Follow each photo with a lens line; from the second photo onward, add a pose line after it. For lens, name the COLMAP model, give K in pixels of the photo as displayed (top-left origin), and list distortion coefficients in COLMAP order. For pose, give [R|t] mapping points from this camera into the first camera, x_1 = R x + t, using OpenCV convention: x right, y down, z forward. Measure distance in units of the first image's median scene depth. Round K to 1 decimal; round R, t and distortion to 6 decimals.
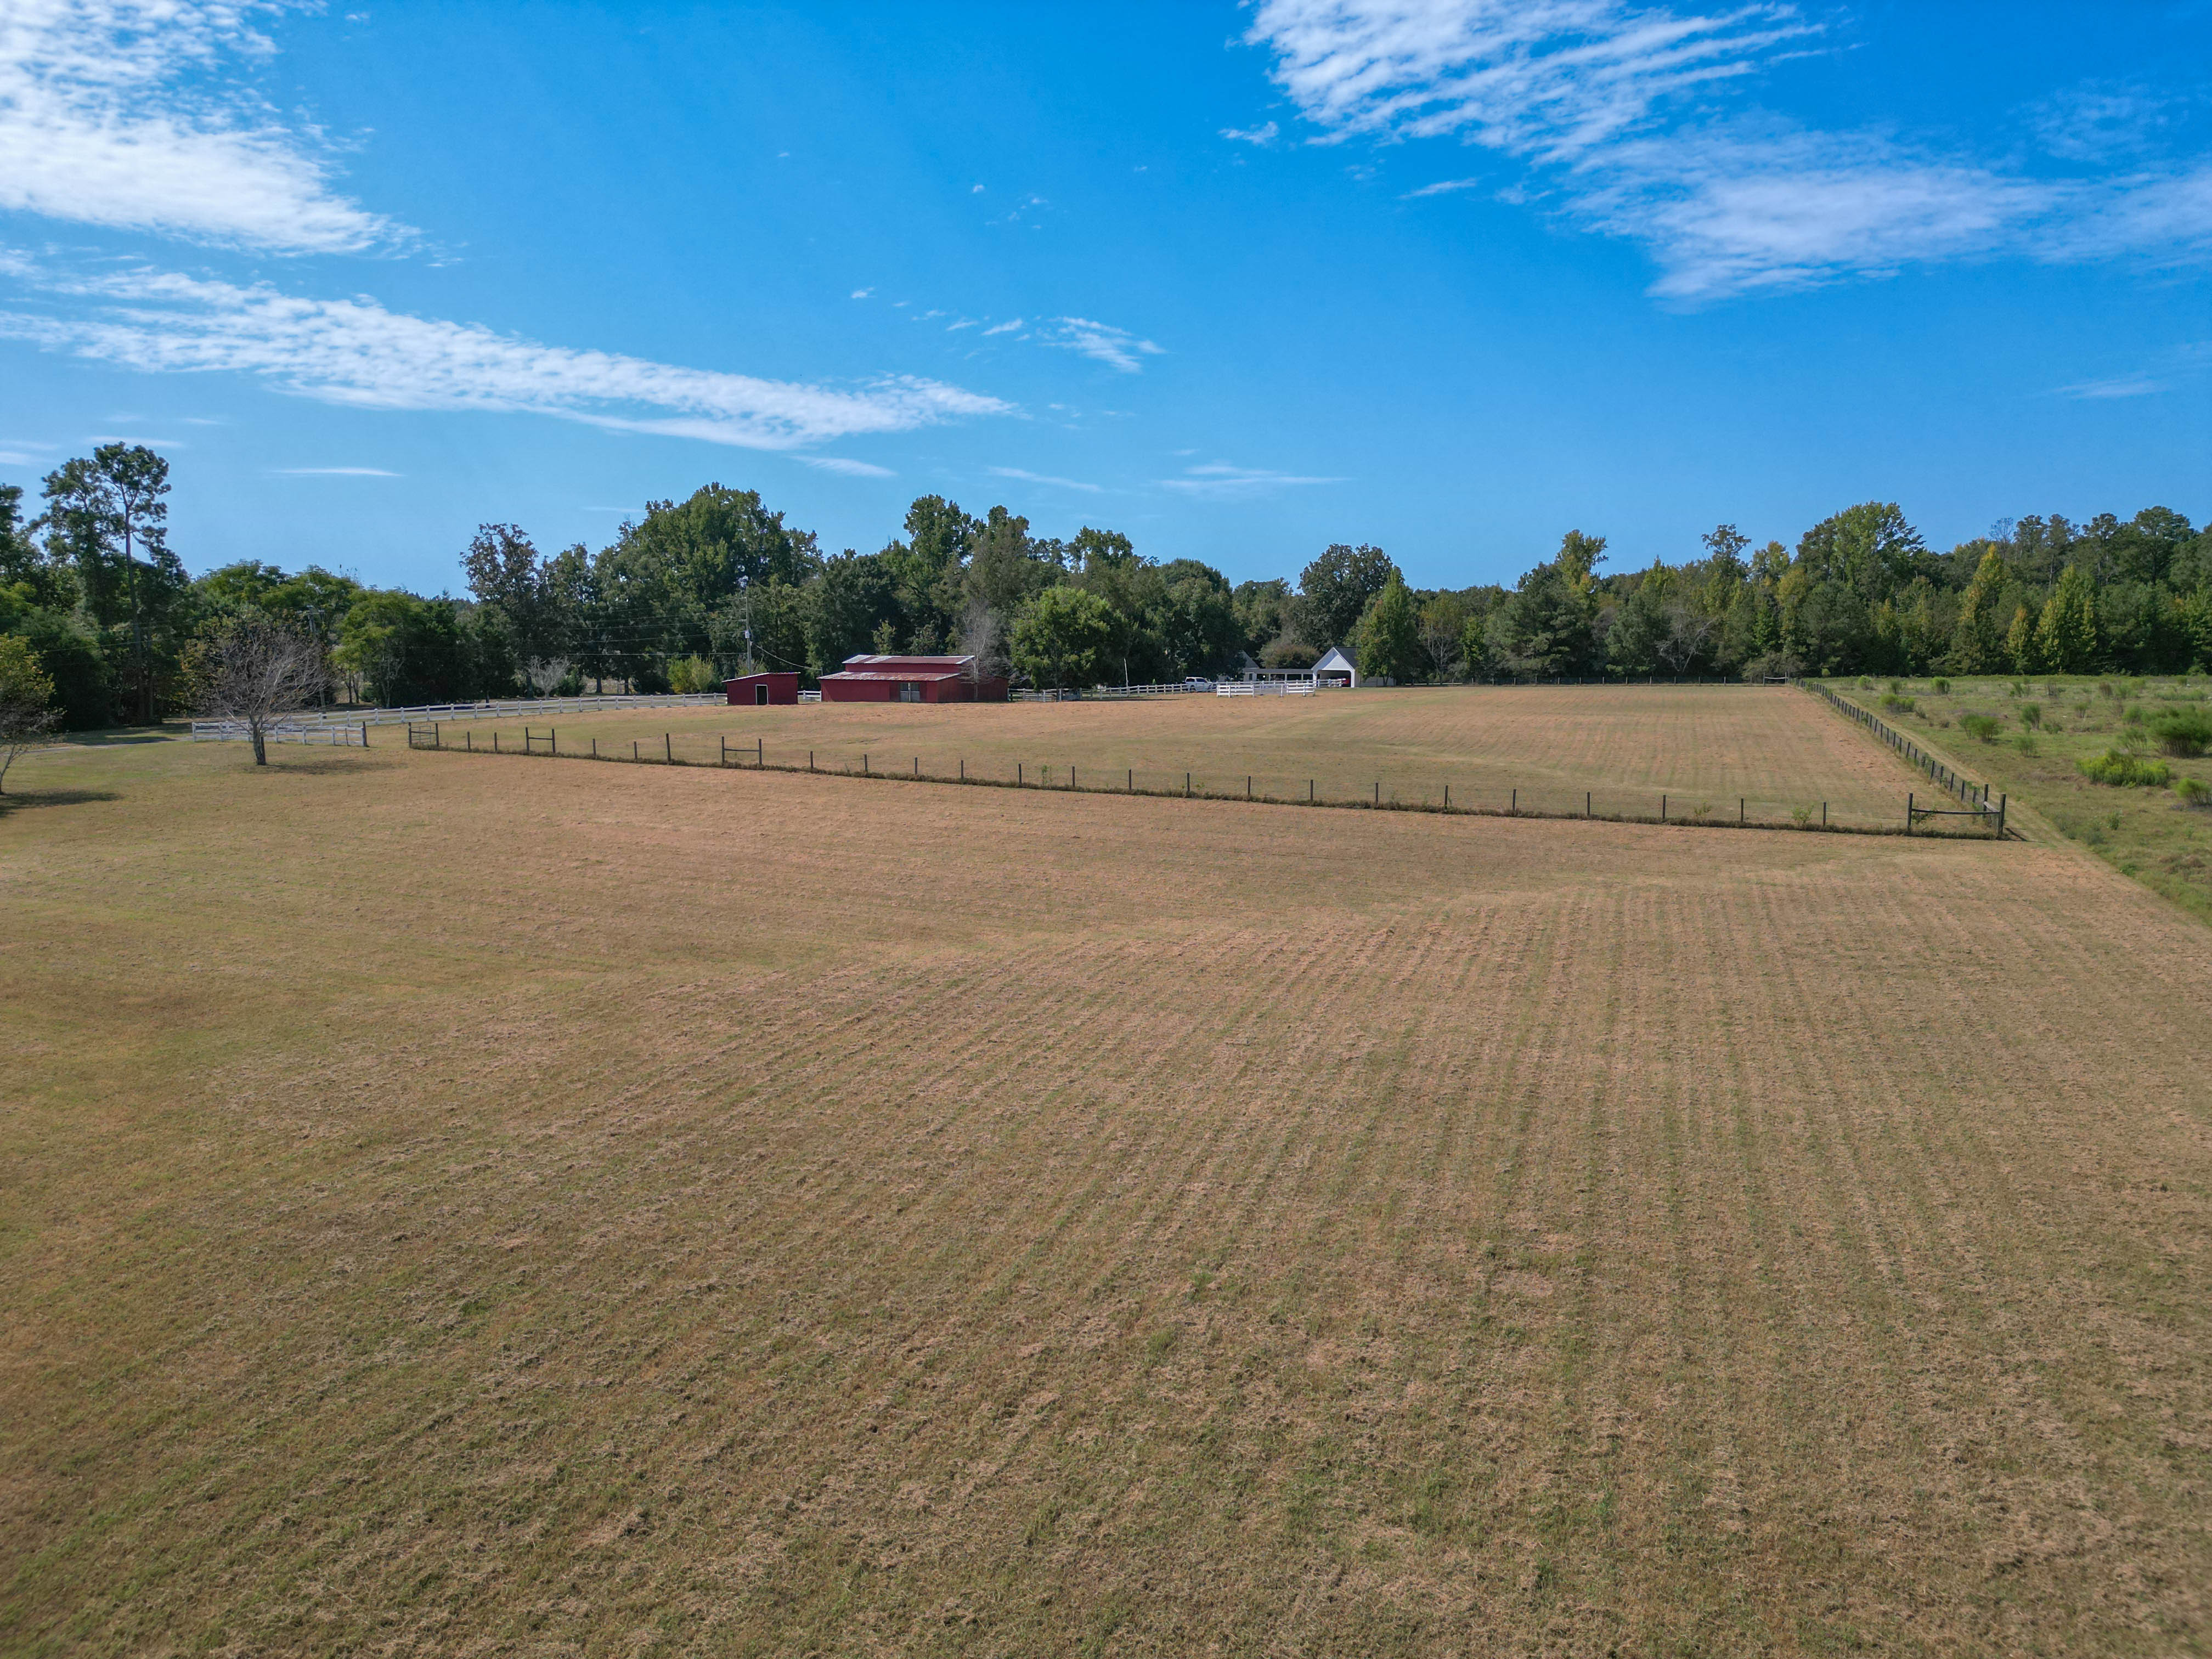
lens RADIAL K [[1550.2, 0, 1111.2], [0, 1550.2, 826.1], [0, 0, 1]] dist [0.064320, -0.052008]
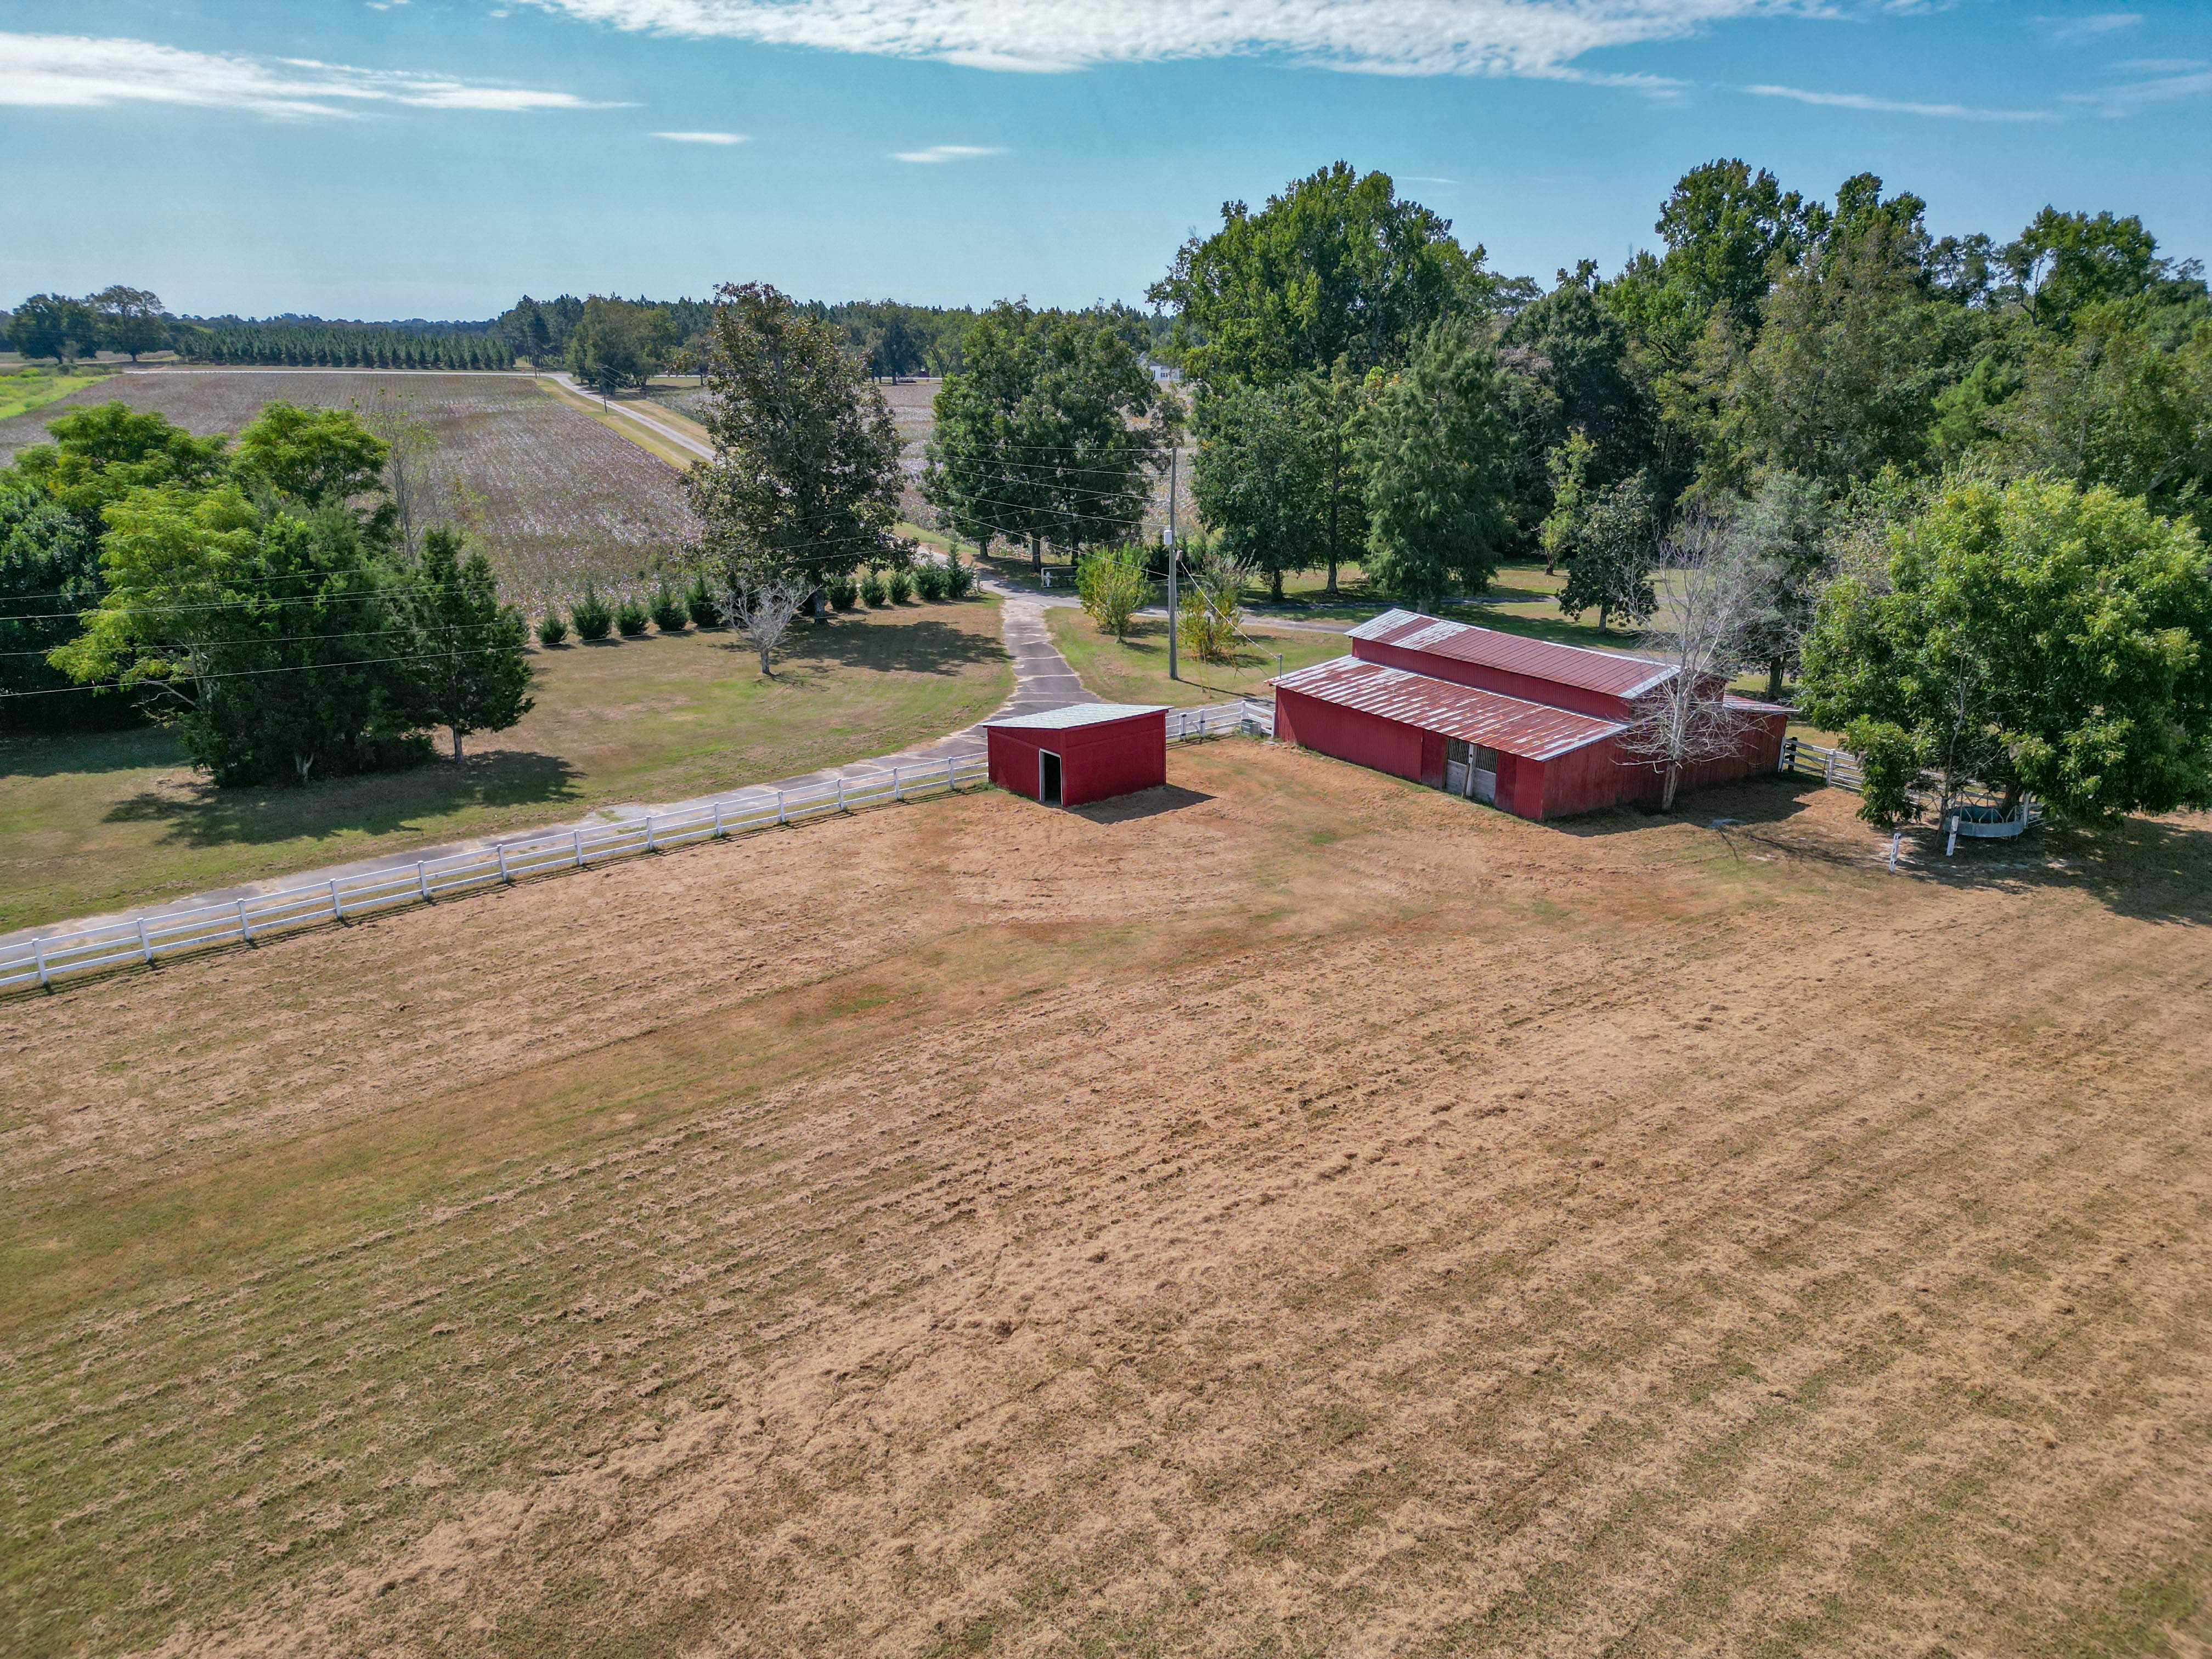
lens RADIAL K [[1550.2, 0, 1104.3], [0, 1550.2, 825.6], [0, 0, 1]] dist [0.064320, -0.052008]
pose [[0.878041, 0.140914, -0.457370, -0.027553], [-0.052673, 0.978318, 0.200297, -0.098472], [0.475678, -0.151779, 0.866426, 0.453584]]
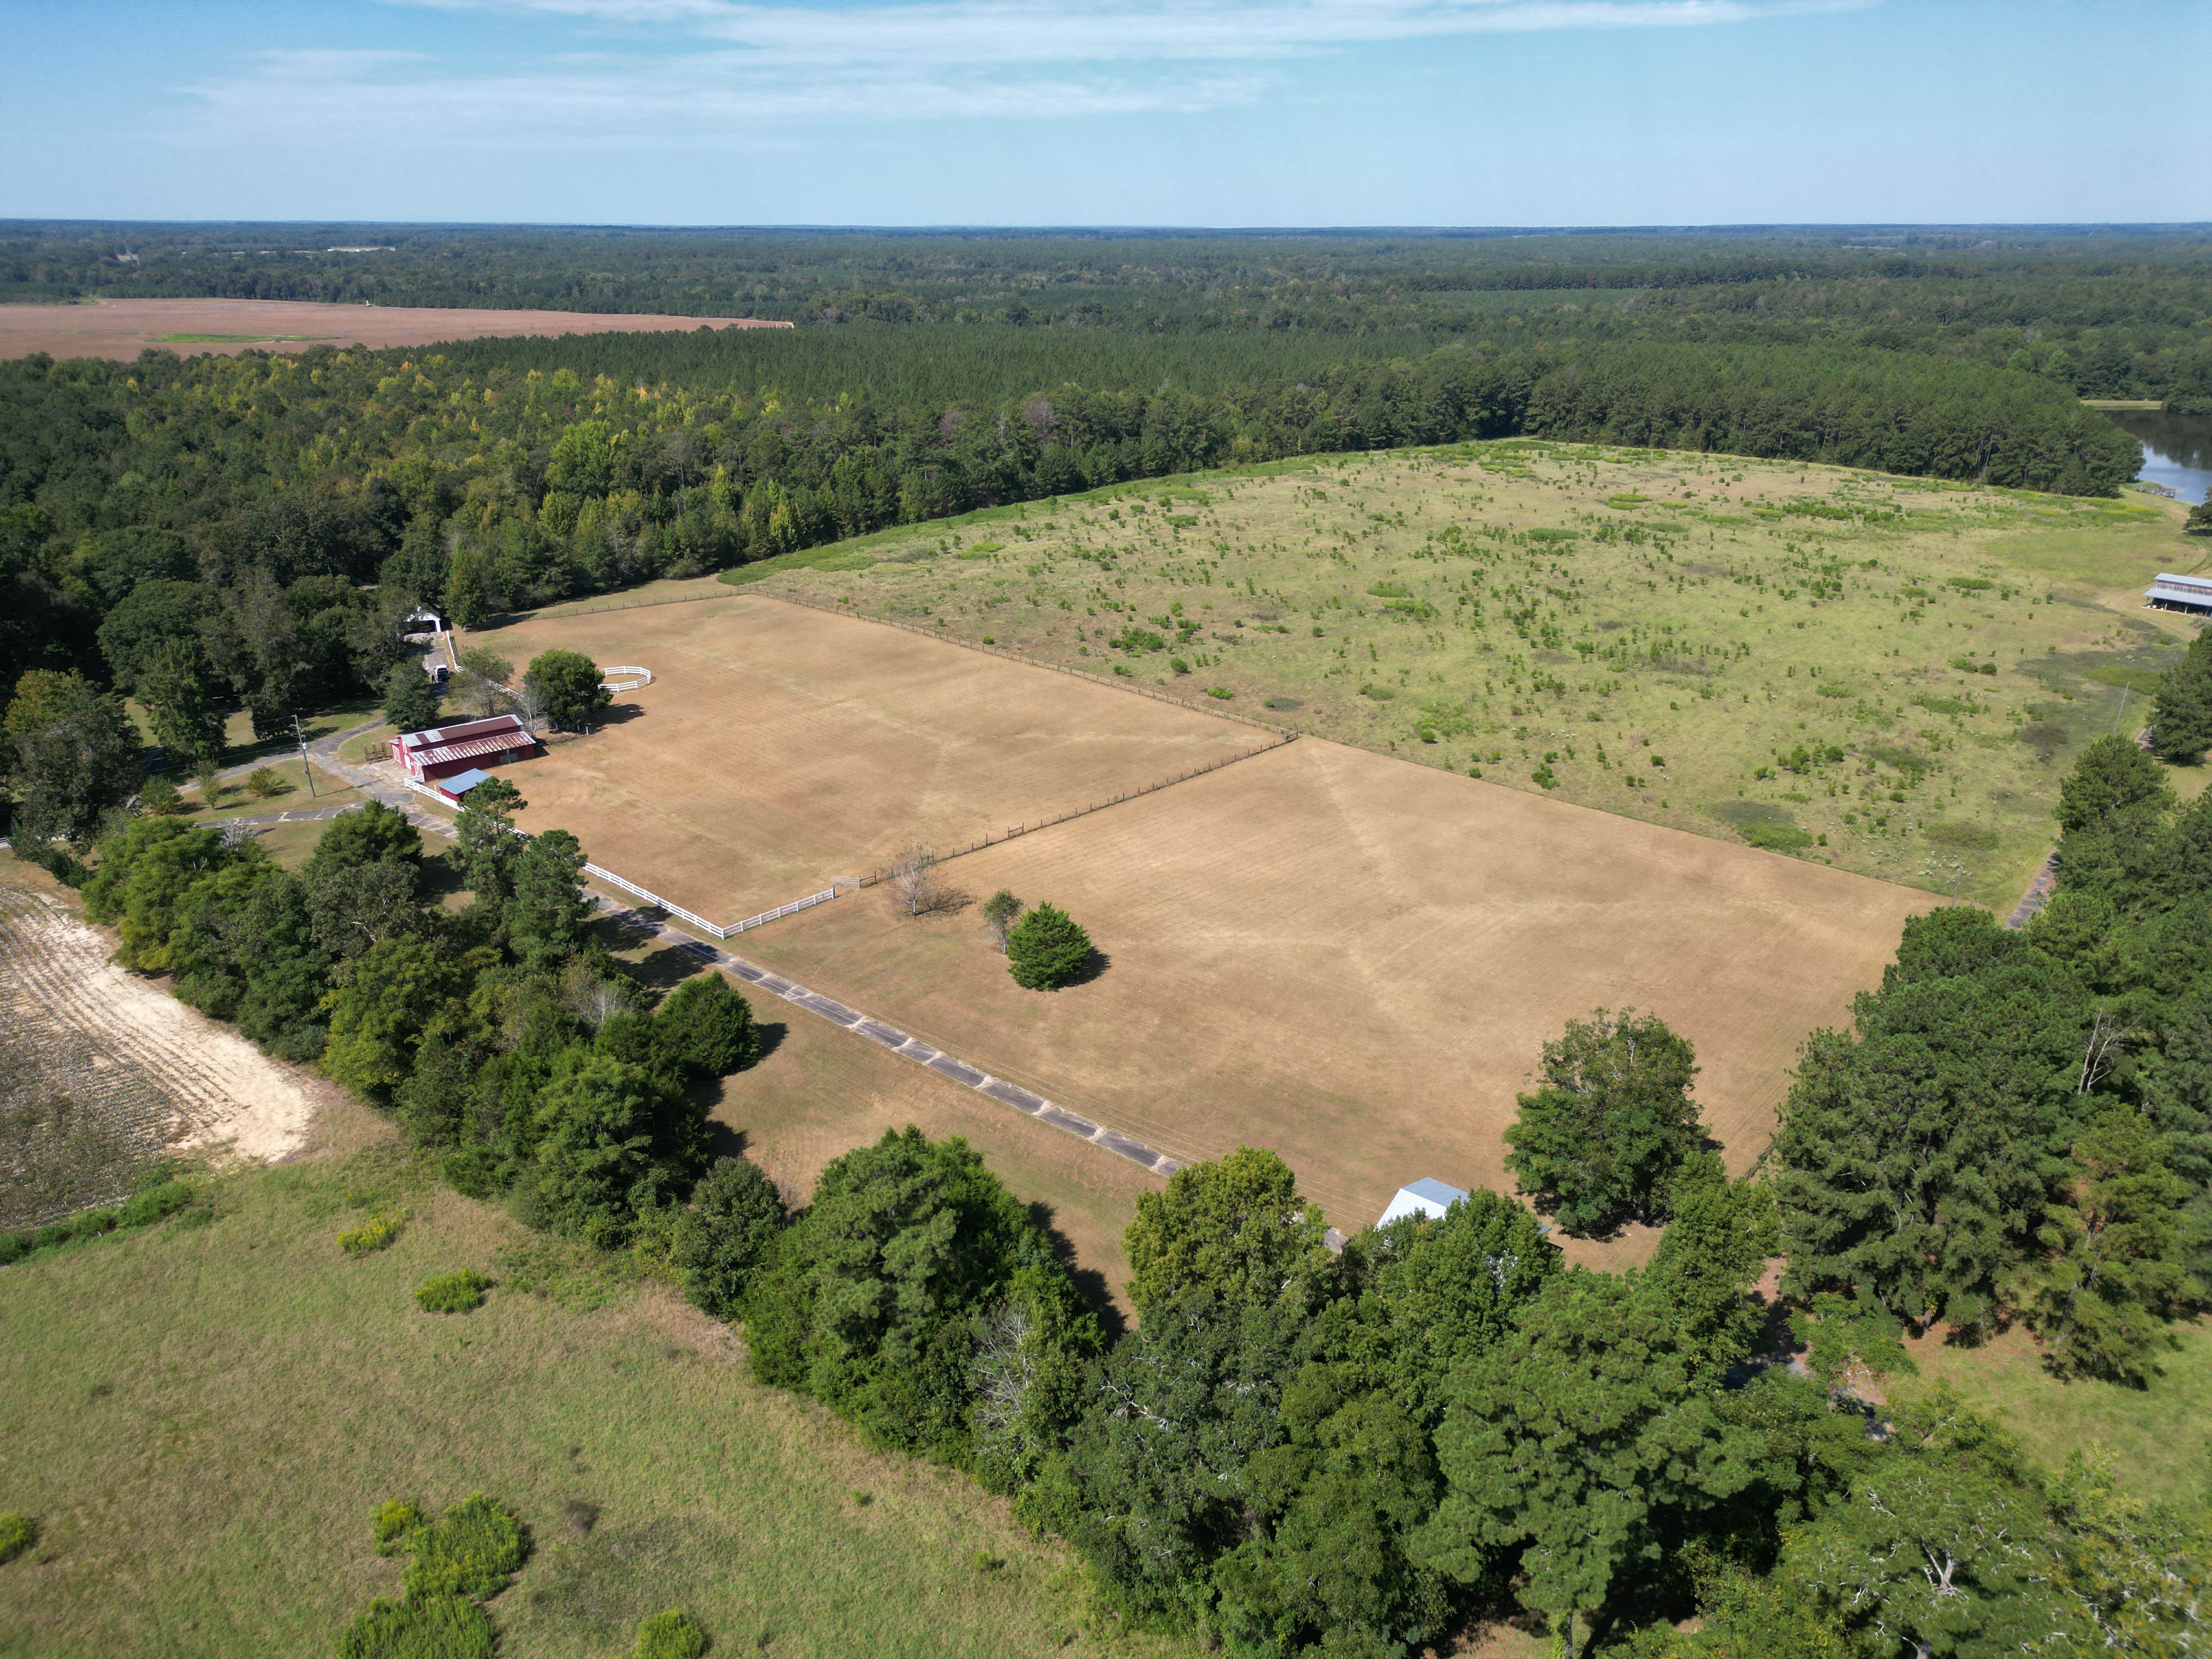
lens RADIAL K [[1550.2, 0, 1110.9], [0, 1550.2, 826.0], [0, 0, 1]] dist [0.064320, -0.052008]
pose [[0.338567, -0.344395, 0.875651, -0.817105], [0.107491, 0.938675, 0.327621, -0.293639], [-0.934782, -0.016797, 0.354824, 0.014577]]
